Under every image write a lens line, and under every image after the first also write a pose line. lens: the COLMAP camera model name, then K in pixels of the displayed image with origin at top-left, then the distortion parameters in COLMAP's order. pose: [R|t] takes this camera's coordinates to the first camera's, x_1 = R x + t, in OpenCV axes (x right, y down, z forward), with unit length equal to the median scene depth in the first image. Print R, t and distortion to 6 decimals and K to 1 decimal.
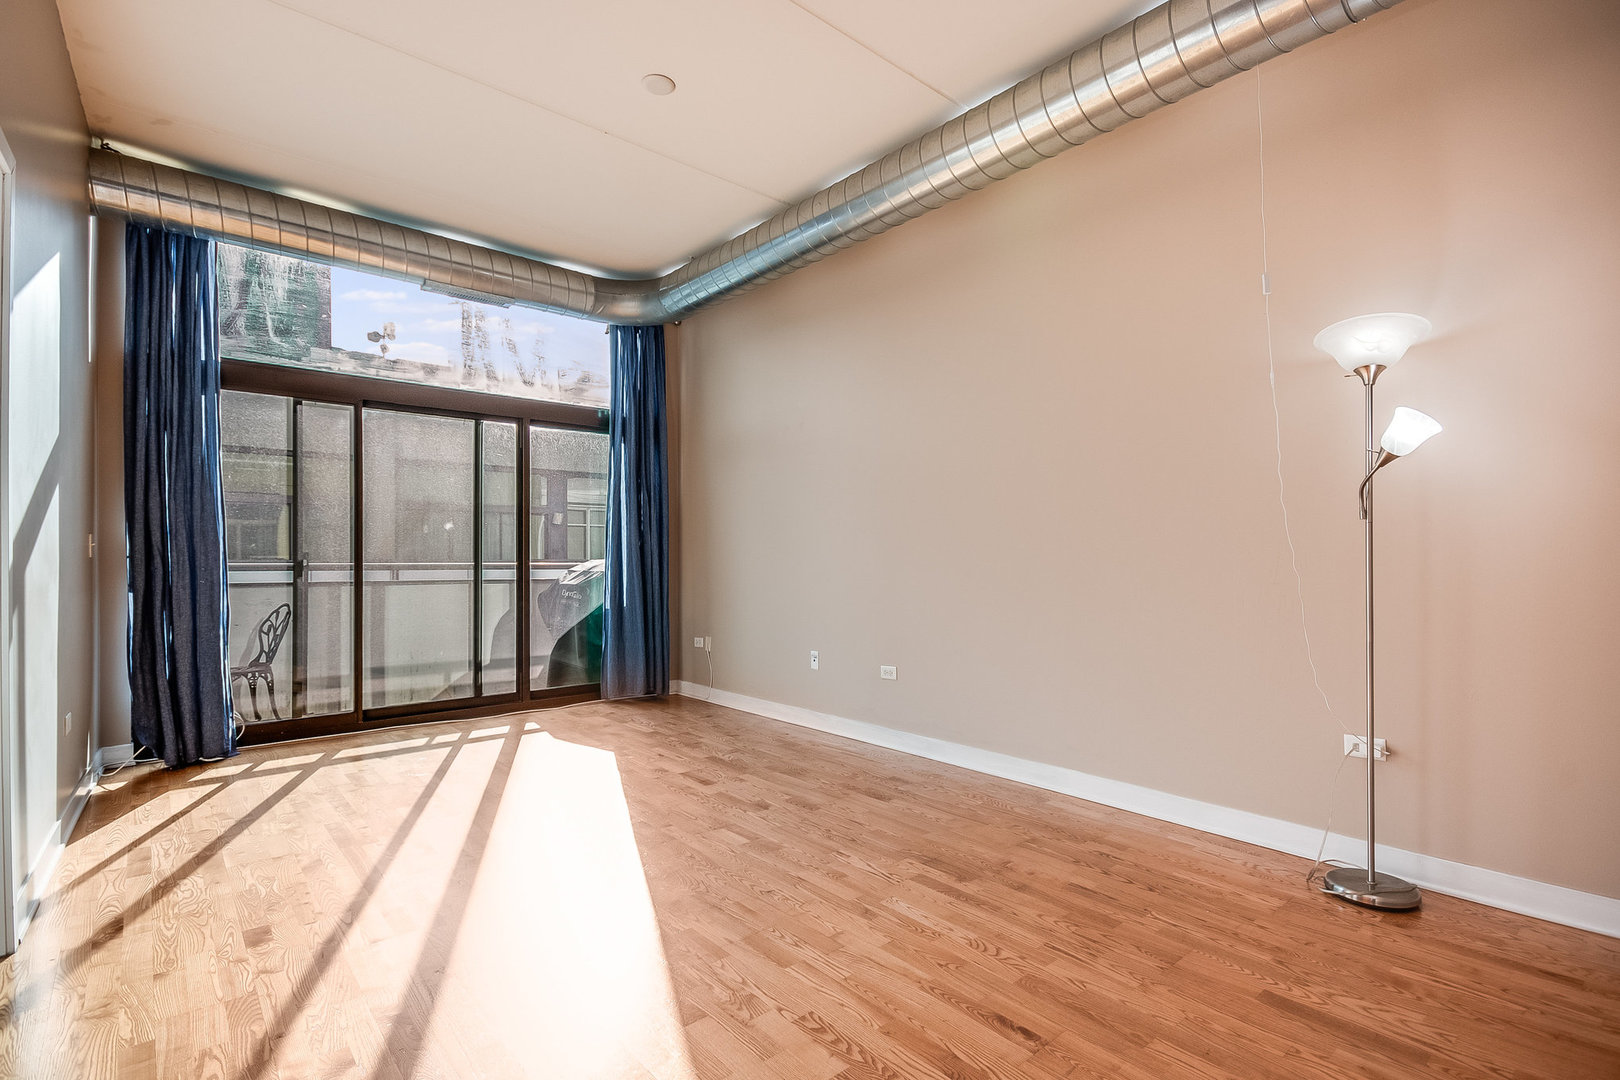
lens RADIAL K [[752.2, 0, 782.7], [0, 752.2, 556.4], [0, 0, 1]] dist [0.004214, -0.004128]
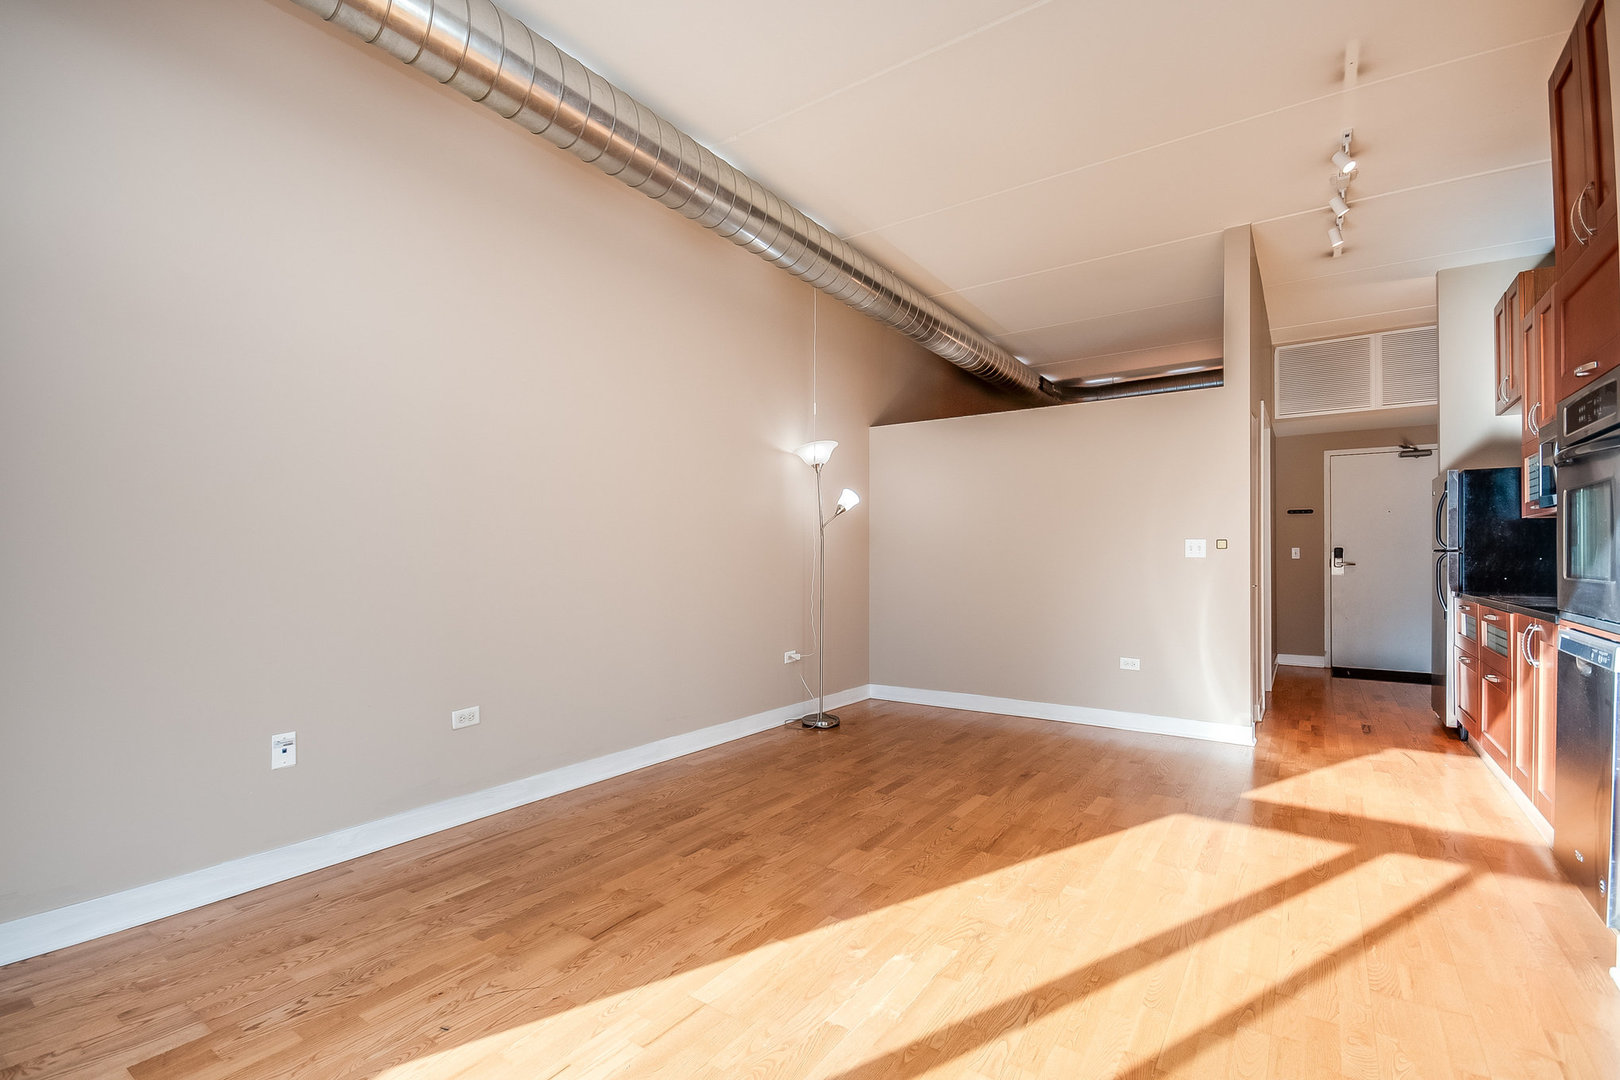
lens RADIAL K [[752.2, 0, 805.5], [0, 752.2, 550.7], [0, 0, 1]] dist [0.004214, -0.004128]
pose [[-0.286096, 0.009387, 0.958155, -0.967586], [-0.005406, 0.999920, -0.011411, 0.001547], [-0.958186, -0.008445, -0.286023, 1.345851]]
